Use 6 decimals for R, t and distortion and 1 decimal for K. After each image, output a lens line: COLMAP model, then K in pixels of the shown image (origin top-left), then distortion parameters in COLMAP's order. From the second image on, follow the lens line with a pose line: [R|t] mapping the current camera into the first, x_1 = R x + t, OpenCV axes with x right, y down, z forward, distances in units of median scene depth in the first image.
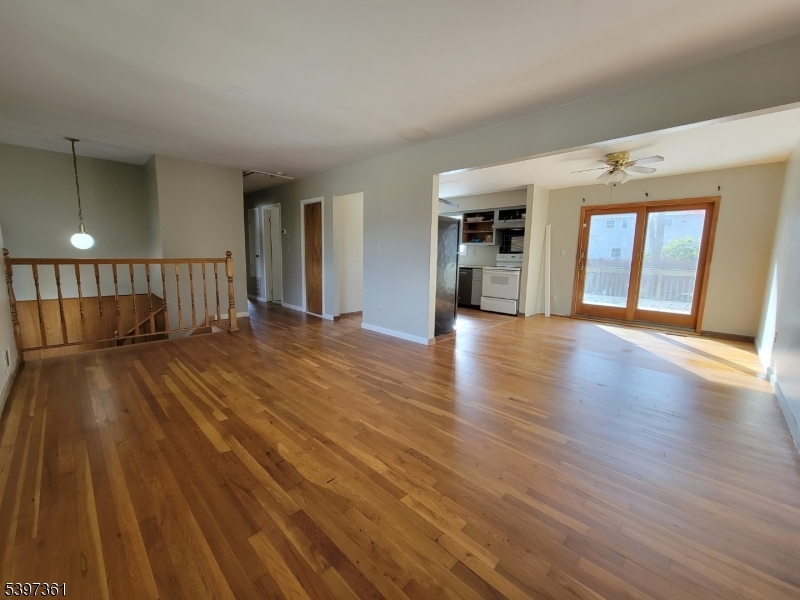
lens RADIAL K [[324.8, 0, 403.8], [0, 324.8, 298.4], [0, 0, 1]] dist [-0.001649, 0.000208]
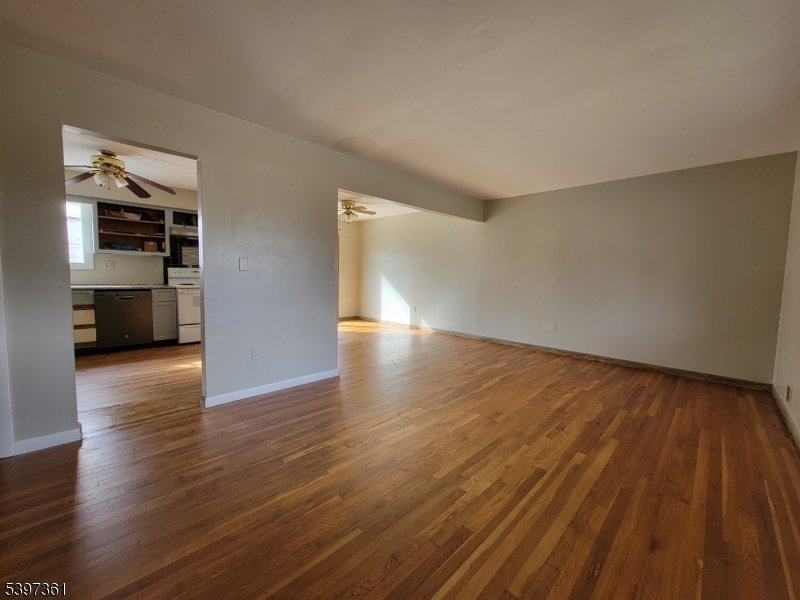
lens RADIAL K [[324.8, 0, 403.8], [0, 324.8, 298.4], [0, 0, 1]] dist [-0.001649, 0.000208]
pose [[0.012773, -0.092370, 0.995643, -0.567776], [0.115415, 0.989205, 0.090292, -0.088962], [-0.993235, 0.113759, 0.023296, 0.556866]]
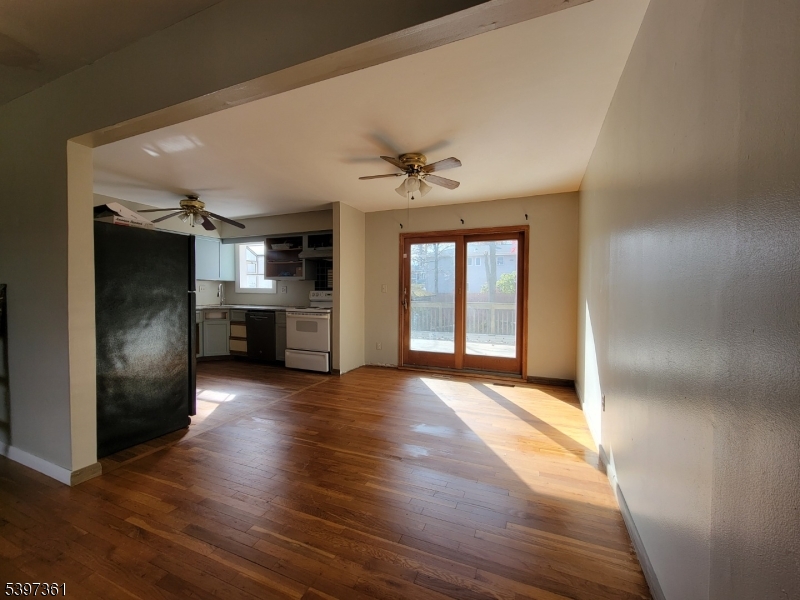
lens RADIAL K [[324.8, 0, 403.8], [0, 324.8, 298.4], [0, 0, 1]] dist [-0.001649, 0.000208]
pose [[0.930803, -0.021861, 0.364868, 0.262048], [0.061653, 0.993298, -0.097766, -0.037141], [-0.360285, 0.113496, 0.925912, 0.256061]]
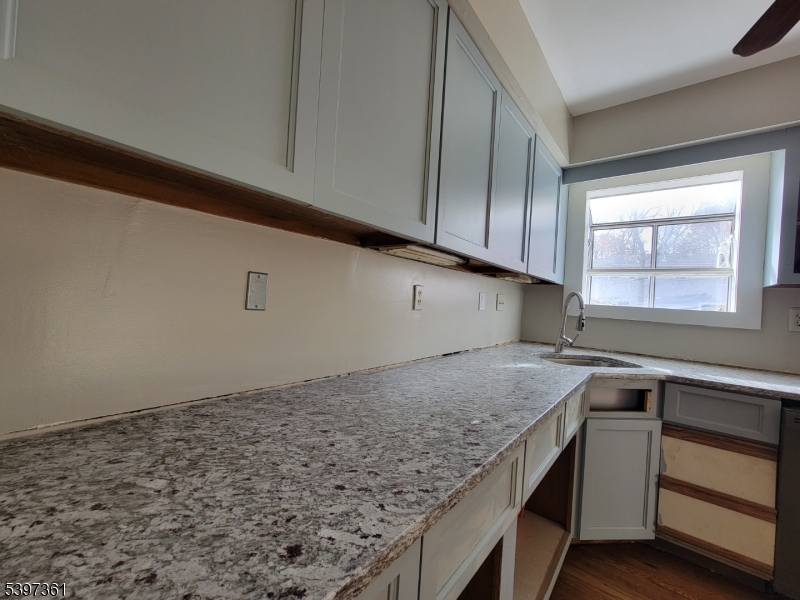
lens RADIAL K [[324.8, 0, 403.8], [0, 324.8, 298.4], [0, 0, 1]] dist [-0.001649, 0.000208]
pose [[0.994638, 0.040241, 0.095268, -0.118196], [-0.026523, 0.989639, -0.141109, -0.156160], [-0.099959, 0.137825, 0.985400, 1.077666]]
